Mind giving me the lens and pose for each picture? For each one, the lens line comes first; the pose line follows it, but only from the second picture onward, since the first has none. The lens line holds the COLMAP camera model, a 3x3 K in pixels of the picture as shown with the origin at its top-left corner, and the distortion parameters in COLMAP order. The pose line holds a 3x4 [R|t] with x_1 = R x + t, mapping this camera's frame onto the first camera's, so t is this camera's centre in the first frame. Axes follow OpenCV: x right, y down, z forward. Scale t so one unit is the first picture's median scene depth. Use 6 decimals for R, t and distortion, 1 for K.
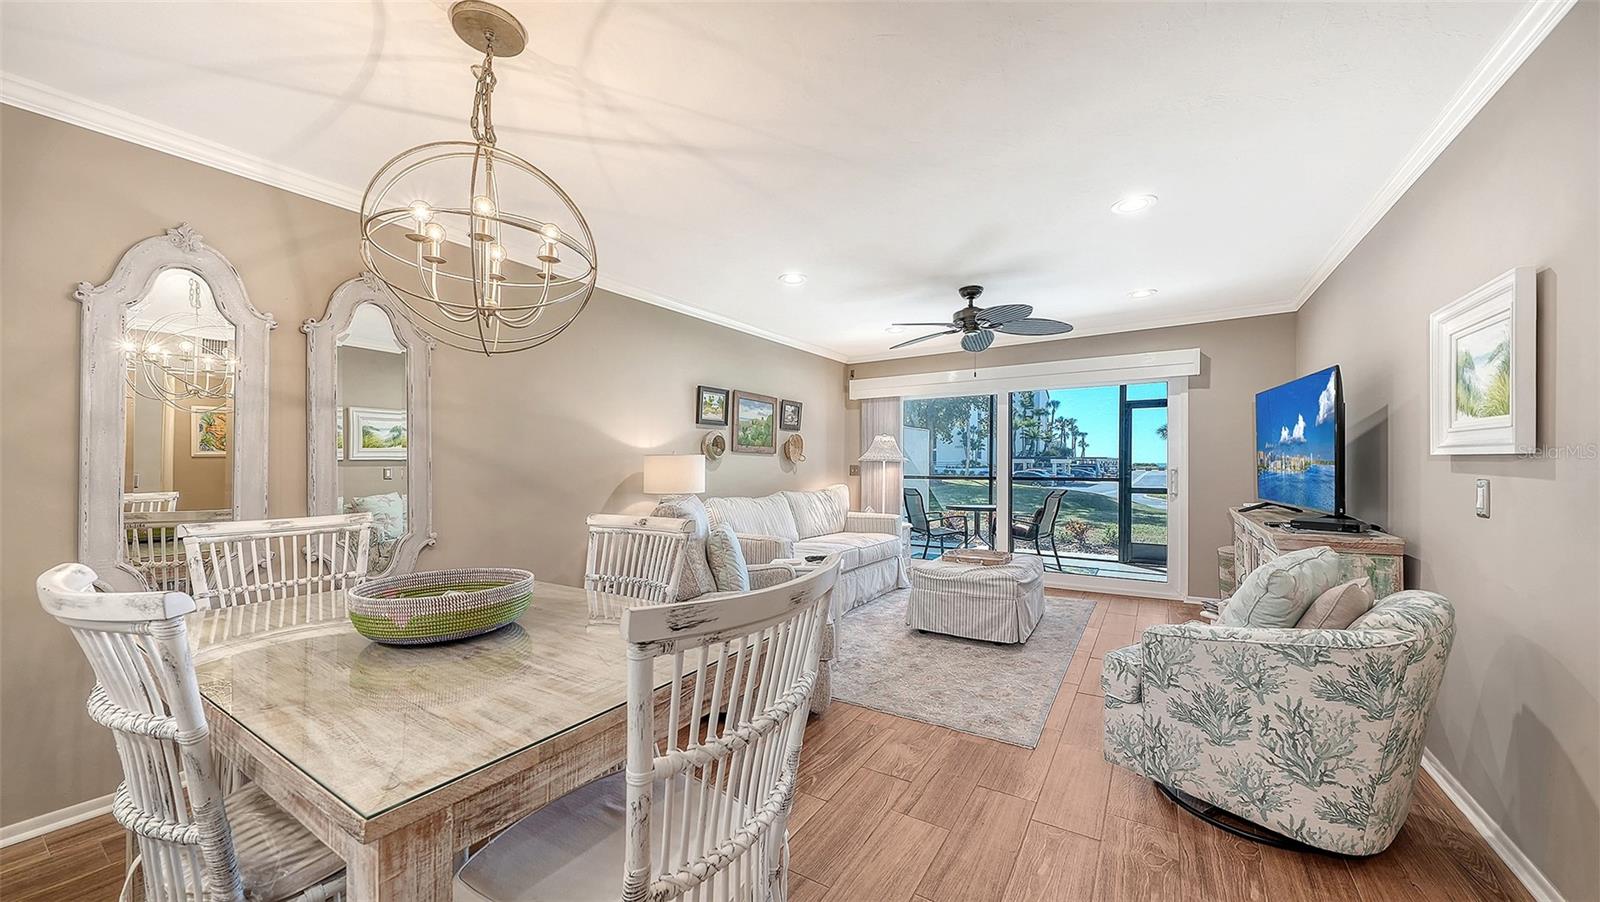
lens RADIAL K [[569.1, 0, 799.0], [0, 569.1, 466.7], [0, 0, 1]] dist [-0.003800, -0.001472]
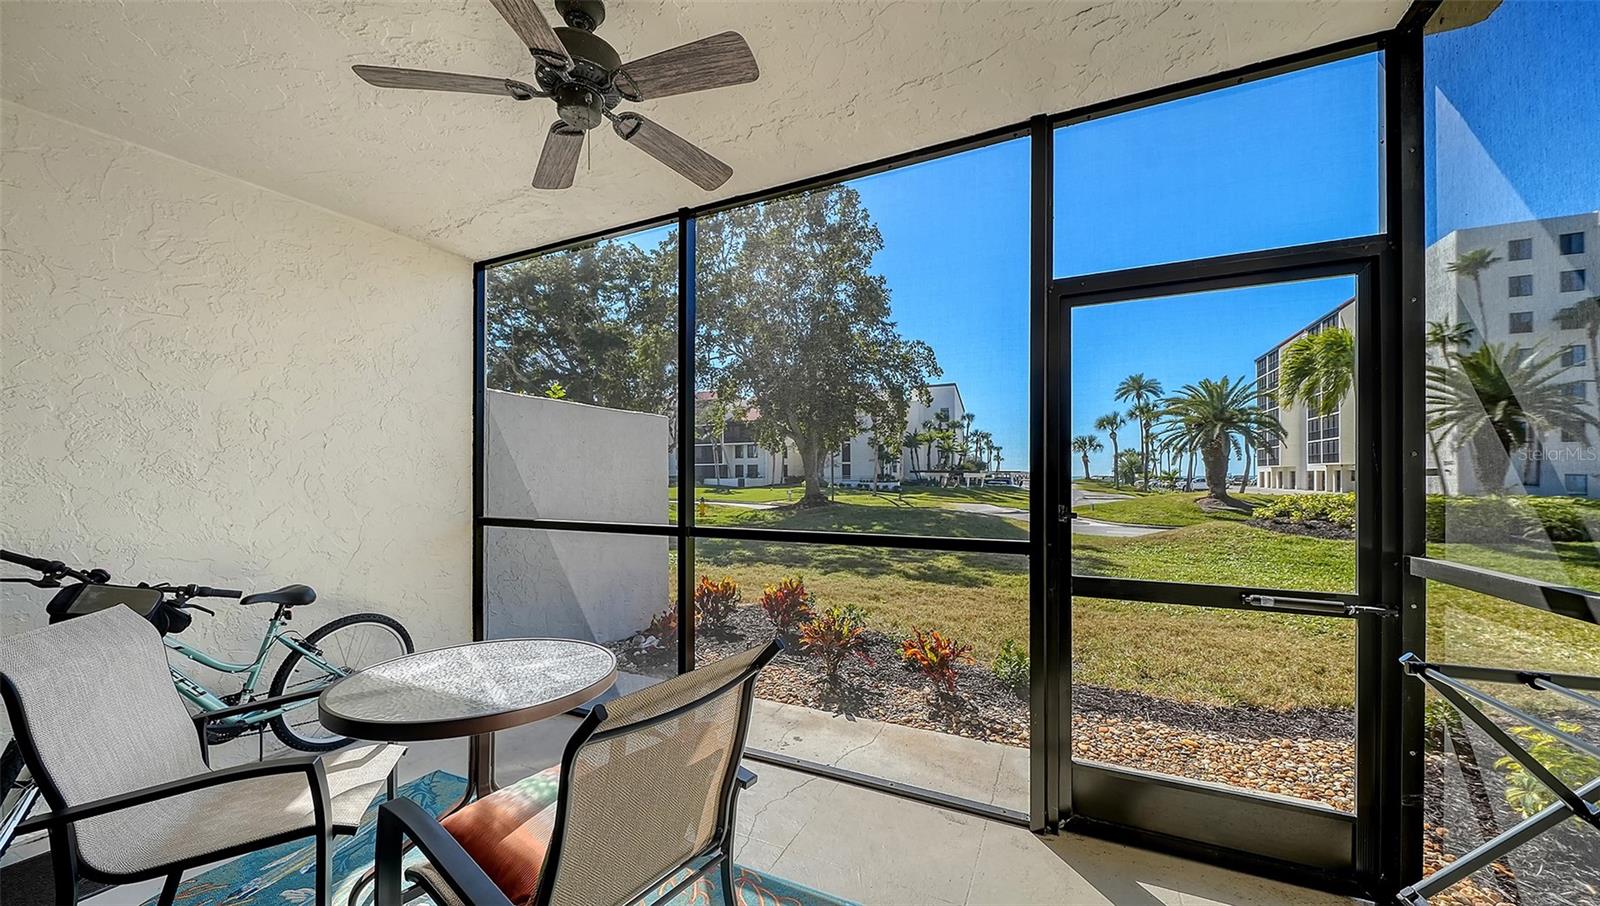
lens RADIAL K [[569.1, 0, 779.7], [0, 569.1, 481.3], [0, 0, 1]] dist [-0.003800, -0.001472]
pose [[0.995562, -0.001132, 0.094103, 0.752256], [0.000983, 0.999998, 0.001627, -0.026702], [-0.094104, -0.001527, 0.995561, 1.333526]]
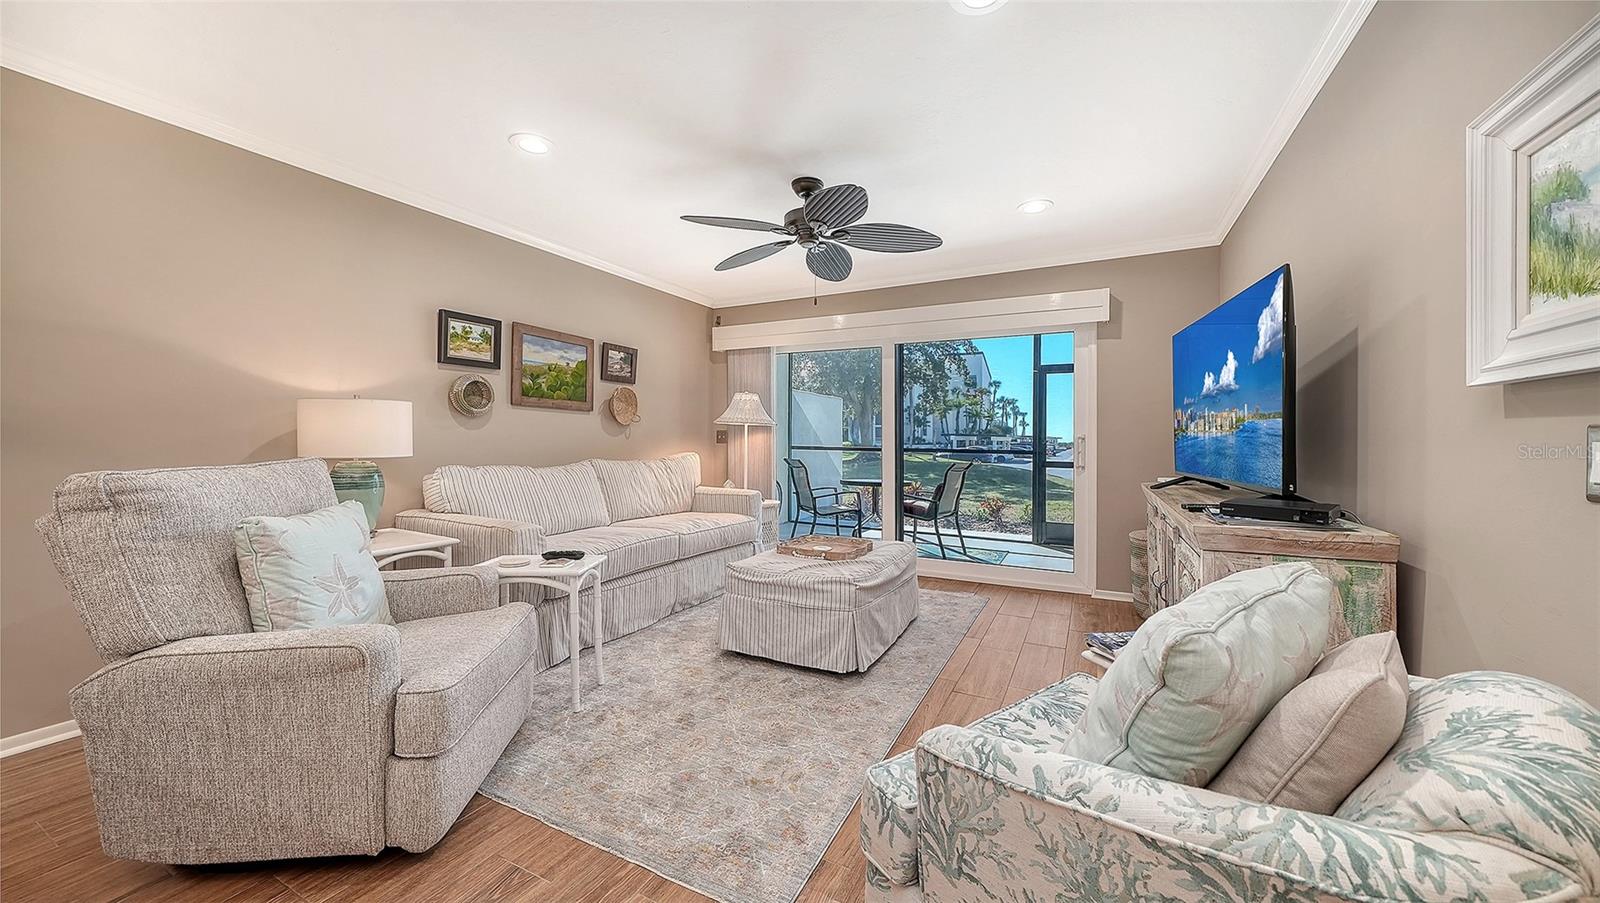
lens RADIAL K [[569.1, 0, 796.7], [0, 569.1, 444.4], [0, 0, 1]] dist [-0.003800, -0.001472]
pose [[0.996598, 0.011387, 0.081623, 0.224637], [-0.011634, 0.999929, 0.002548, 0.021458], [-0.081588, -0.003489, 0.996660, 0.262890]]
